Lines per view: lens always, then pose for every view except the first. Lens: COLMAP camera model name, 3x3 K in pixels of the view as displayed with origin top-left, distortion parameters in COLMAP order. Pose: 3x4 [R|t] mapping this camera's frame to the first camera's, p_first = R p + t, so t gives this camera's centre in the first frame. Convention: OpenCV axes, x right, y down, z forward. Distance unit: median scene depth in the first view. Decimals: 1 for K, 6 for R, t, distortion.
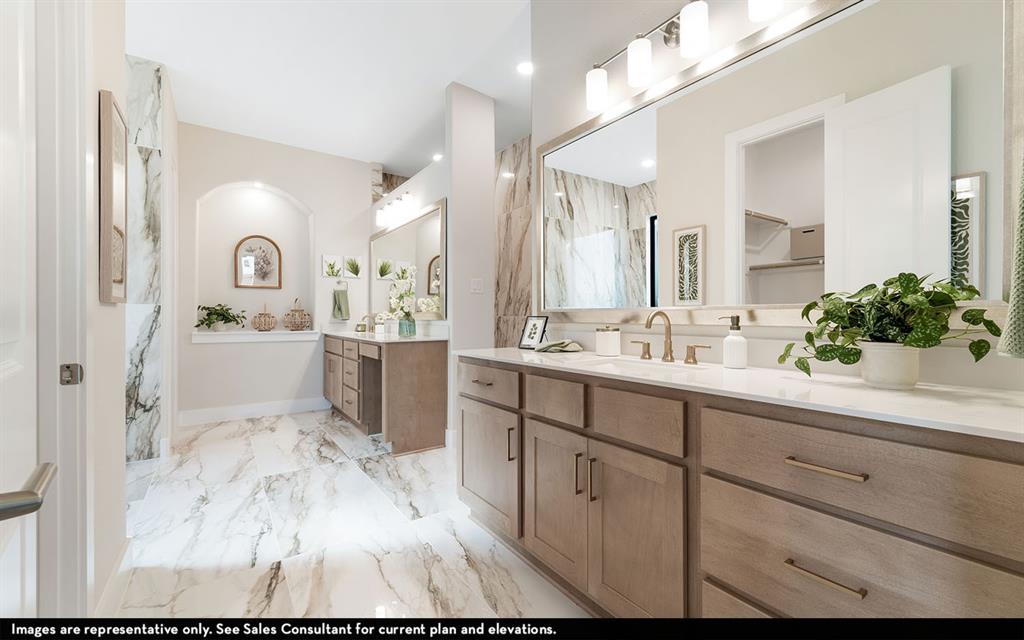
lens RADIAL K [[417.5, 0, 511.1], [0, 417.5, 315.7], [0, 0, 1]] dist [0.004154, 0.000561]
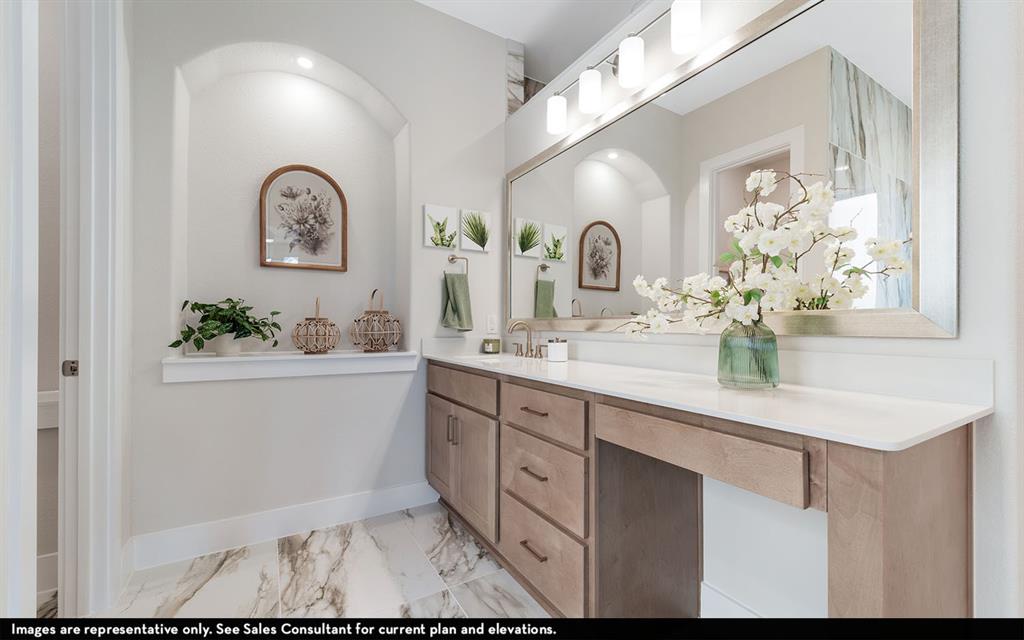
lens RADIAL K [[417.5, 0, 513.7], [0, 417.5, 323.9], [0, 0, 1]] dist [0.004154, 0.000561]
pose [[0.997329, 0.003343, -0.072963, -0.306807], [-0.003482, 0.999992, -0.001770, 0.001700], [0.072956, 0.002019, 0.997333, 0.500850]]
